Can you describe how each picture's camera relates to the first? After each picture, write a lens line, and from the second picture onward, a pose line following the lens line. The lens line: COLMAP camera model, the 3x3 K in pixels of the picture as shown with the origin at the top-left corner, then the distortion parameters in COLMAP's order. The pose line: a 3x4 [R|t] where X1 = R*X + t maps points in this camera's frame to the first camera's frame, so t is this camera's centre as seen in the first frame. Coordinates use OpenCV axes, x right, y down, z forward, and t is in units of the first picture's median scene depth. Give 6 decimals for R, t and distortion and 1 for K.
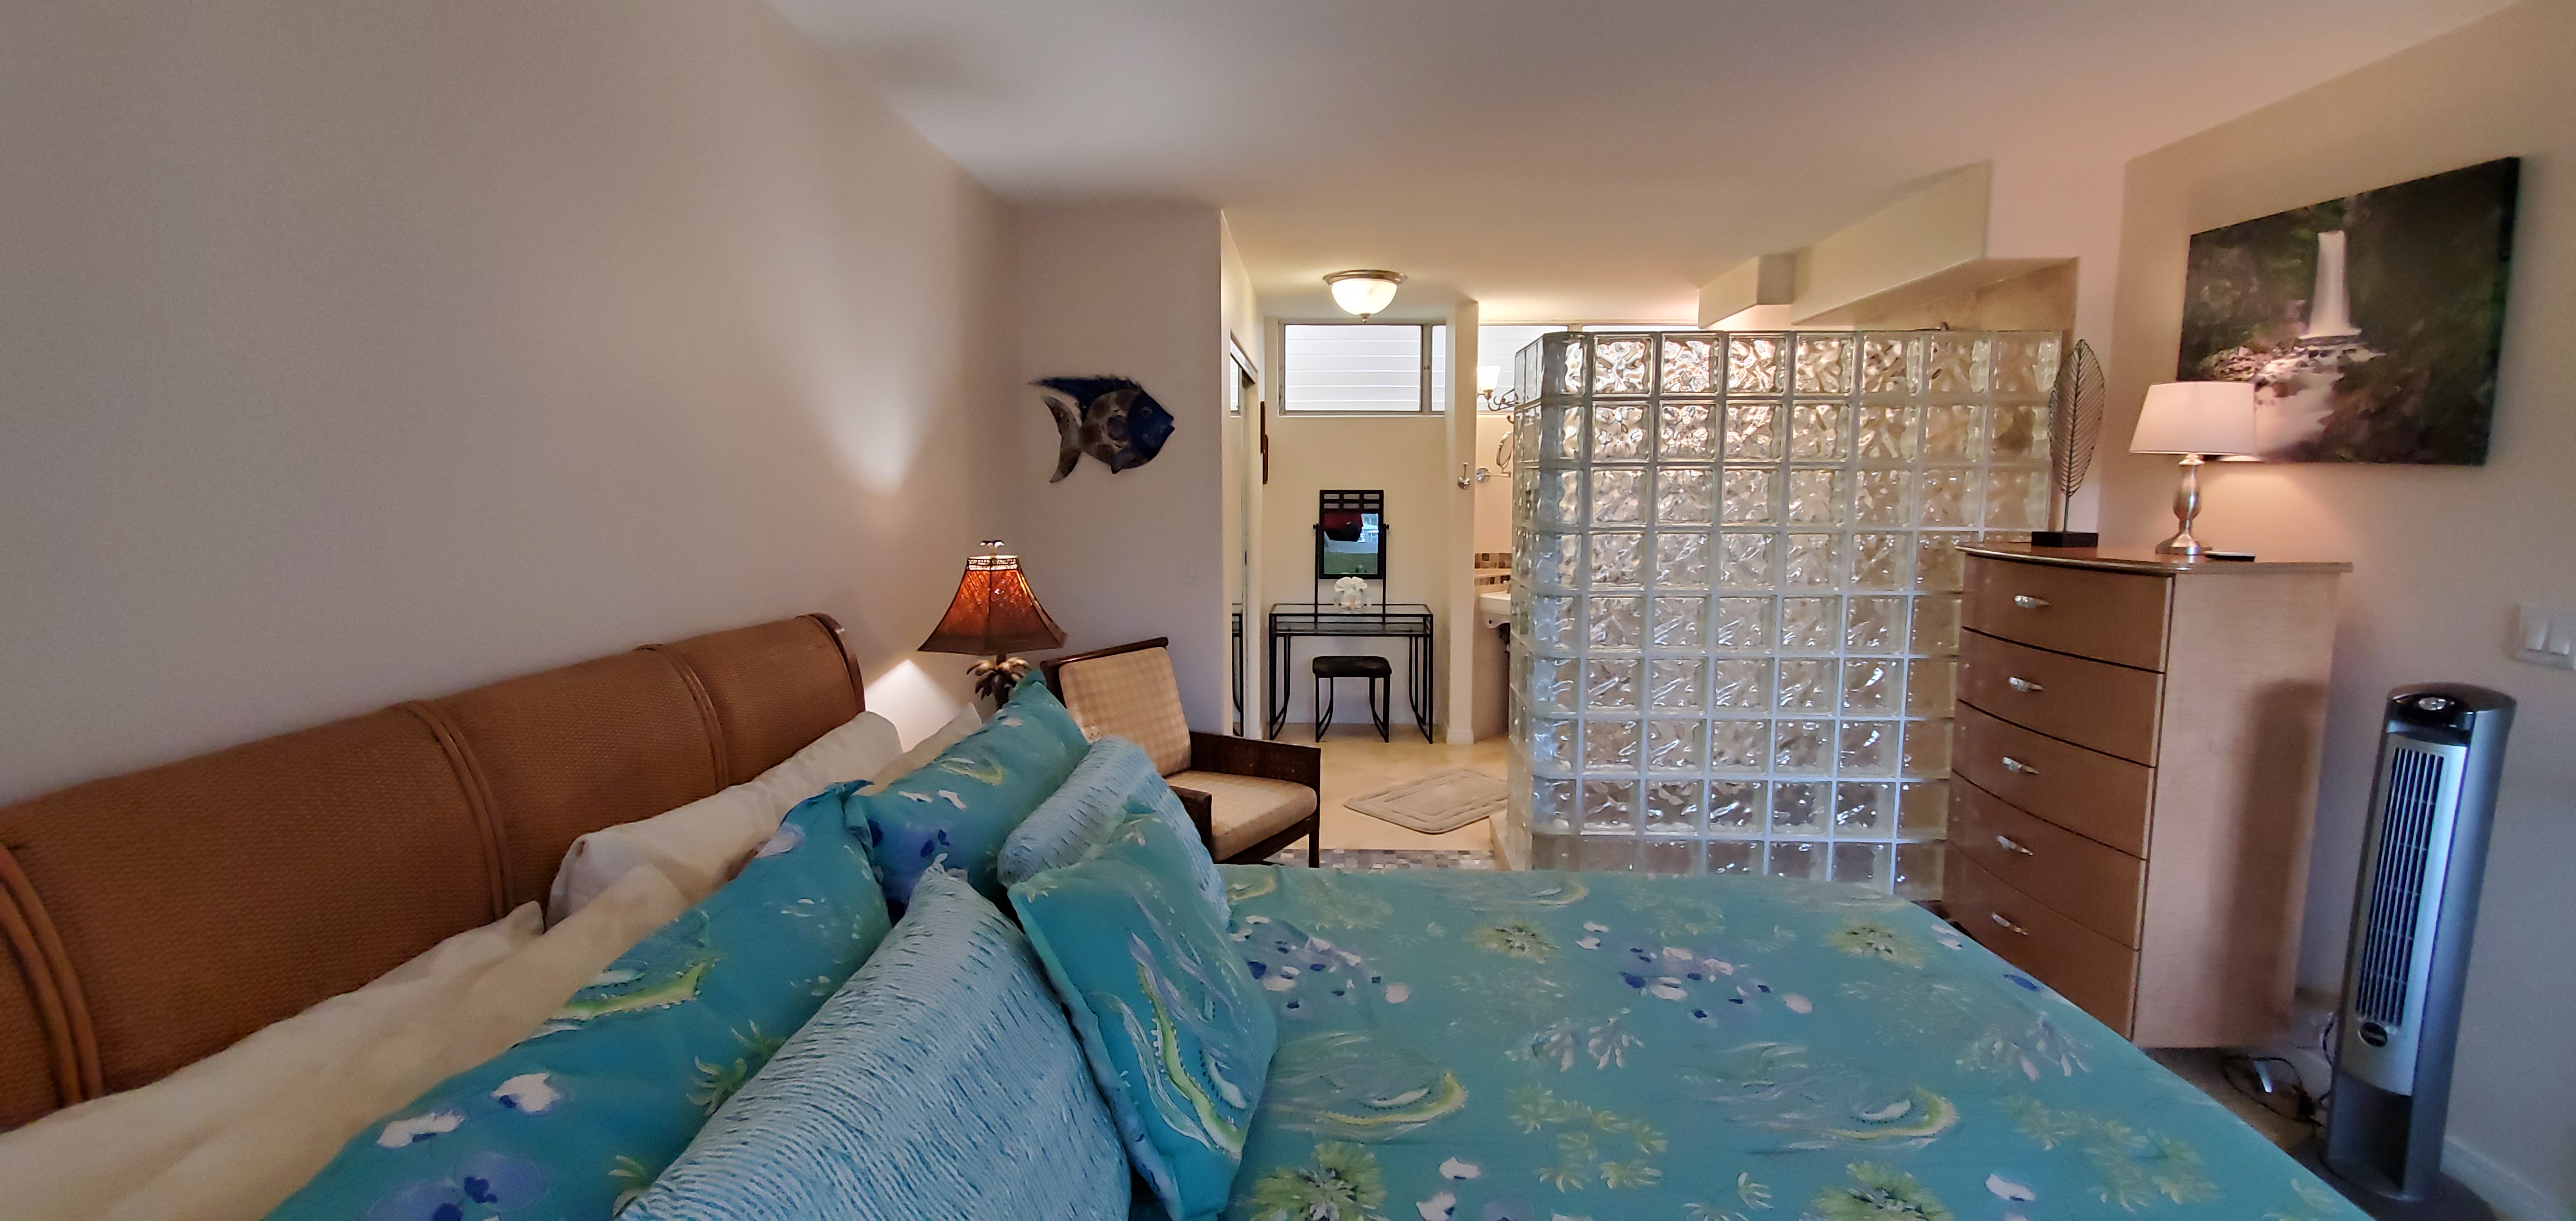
lens RADIAL K [[1019.1, 0, 1309.0], [0, 1019.1, 599.6], [0, 0, 1]] dist [0.003568, -0.011458]
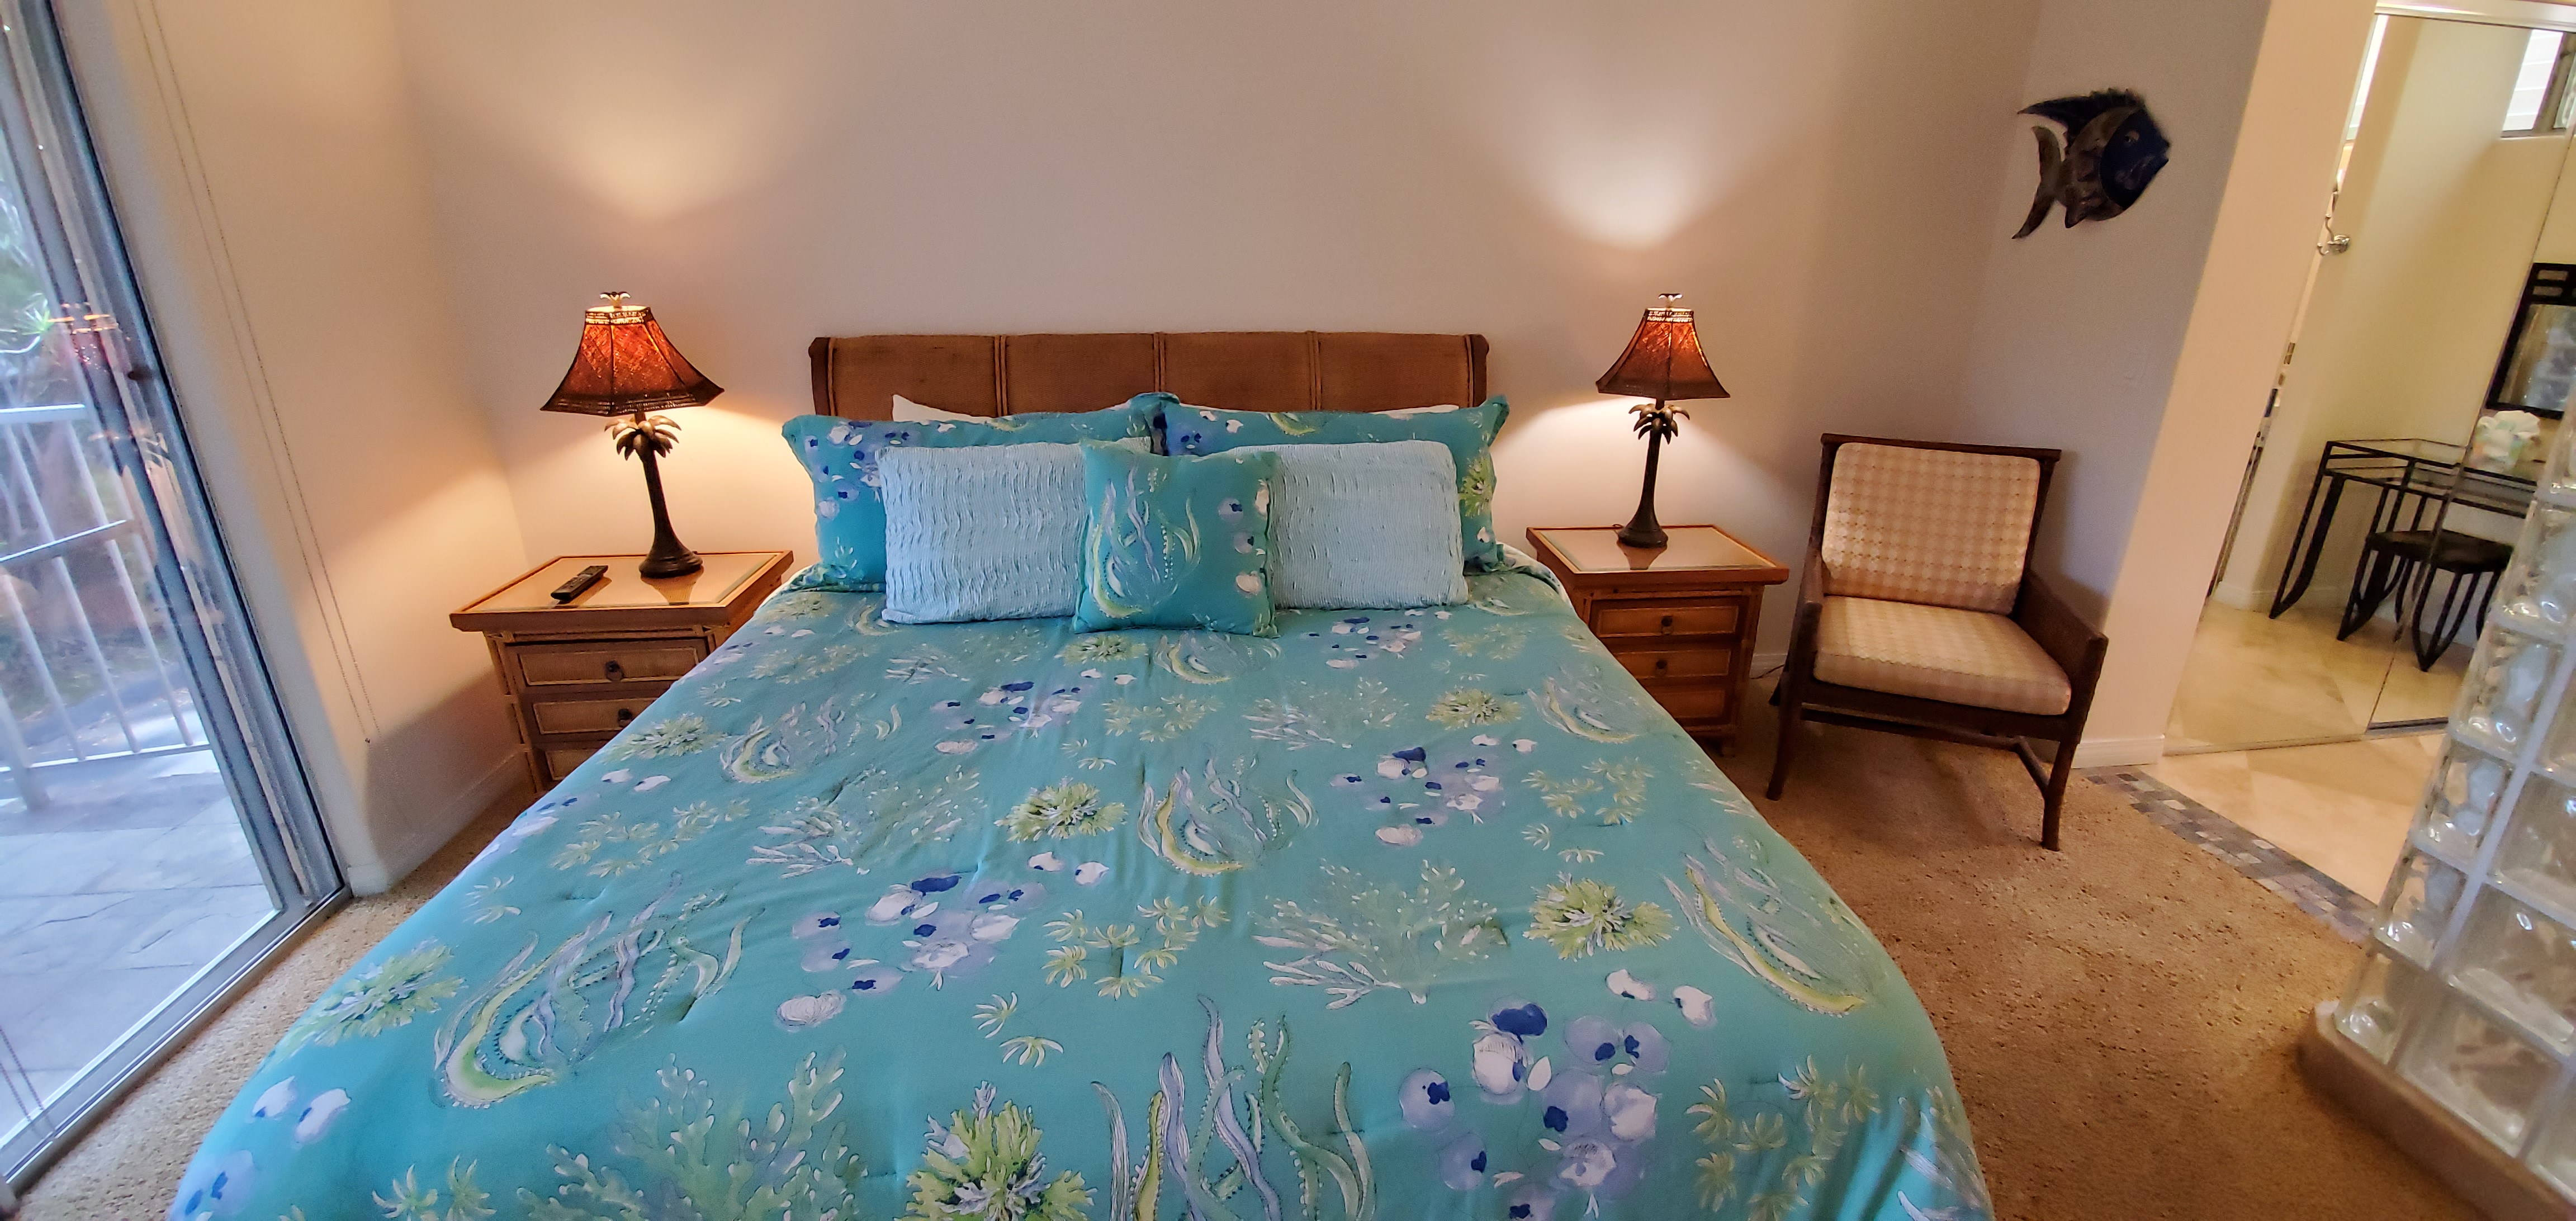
lens RADIAL K [[1019.1, 0, 1316.9], [0, 1019.1, 598.9], [0, 0, 1]] dist [0.003568, -0.011458]
pose [[0.152857, 0.334574, -0.929890, 0.611877], [-0.115451, 0.940550, 0.319431, -0.044824], [0.981481, 0.058529, 0.182397, 0.363826]]
